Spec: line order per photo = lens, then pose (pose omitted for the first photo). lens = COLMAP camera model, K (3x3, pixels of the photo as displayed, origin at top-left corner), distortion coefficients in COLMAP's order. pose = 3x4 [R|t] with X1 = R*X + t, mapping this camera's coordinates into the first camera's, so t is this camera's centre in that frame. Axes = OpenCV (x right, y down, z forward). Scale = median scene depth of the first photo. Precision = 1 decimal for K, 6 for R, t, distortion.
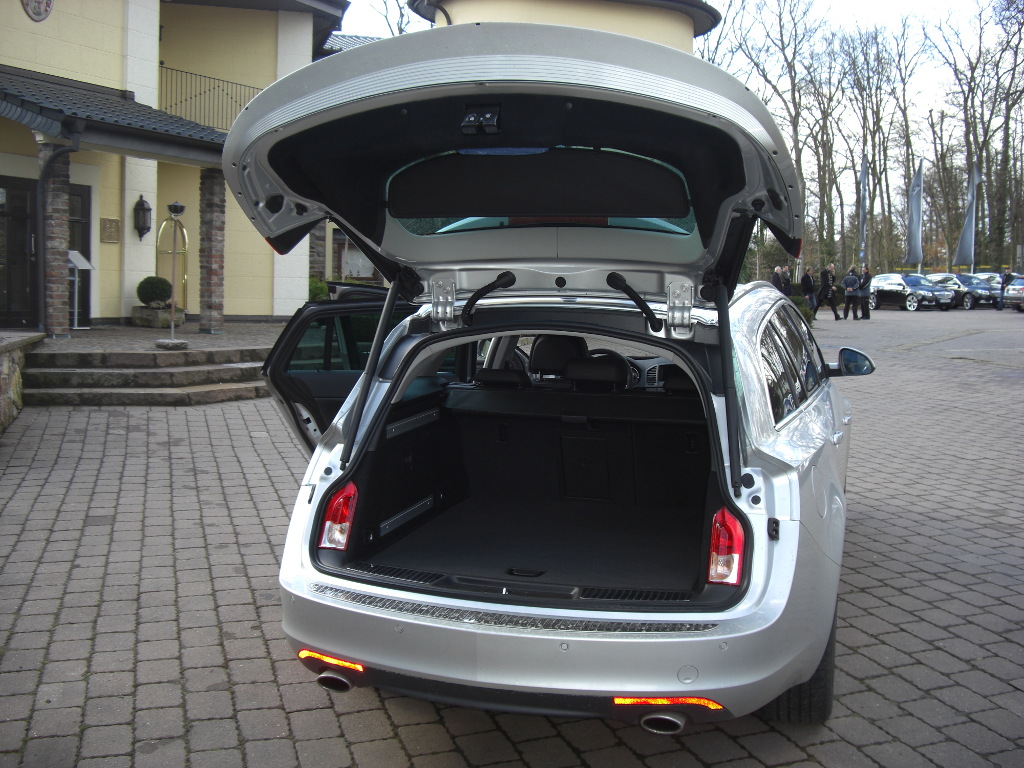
lens RADIAL K [[1098.5, 0, 513.2], [0, 1098.5, 360.6], [0, 0, 1]] dist [-0.178153, 0.166339]
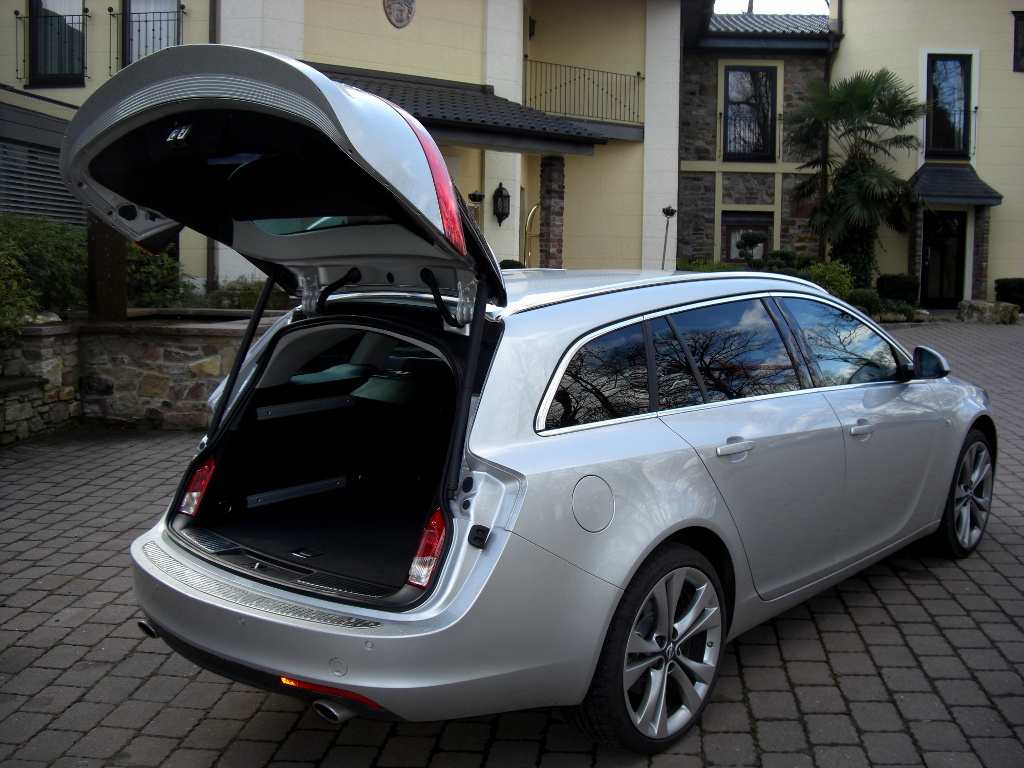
lens RADIAL K [[1098.5, 0, 513.2], [0, 1098.5, 360.6], [0, 0, 1]] dist [-0.178153, 0.166339]
pose [[0.906643, 0.031218, -0.420742, 0.192096], [-0.023542, 0.999448, 0.023425, -0.006768], [0.421242, -0.011333, 0.906878, 0.038835]]
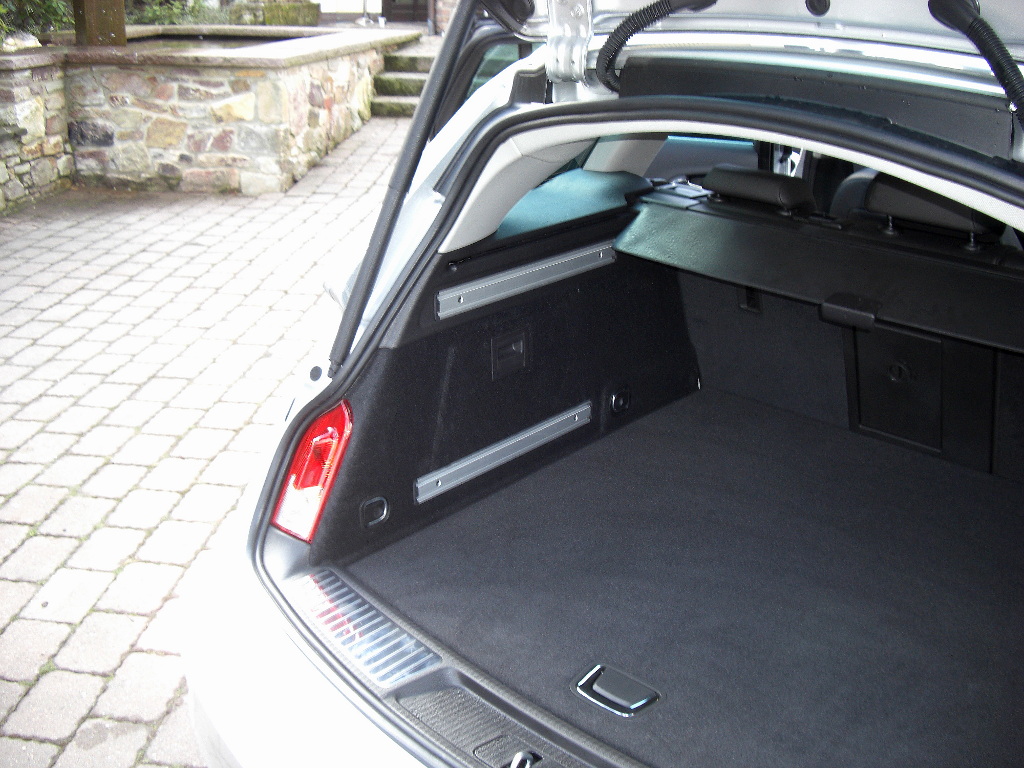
lens RADIAL K [[1098.5, 0, 513.2], [0, 1098.5, 360.6], [0, 0, 1]] dist [-0.178153, 0.166339]
pose [[0.902676, 0.150822, -0.403024, 0.039302], [-0.036323, 0.959930, 0.277877, -0.016502], [0.428785, -0.236194, 0.871984, 0.192345]]
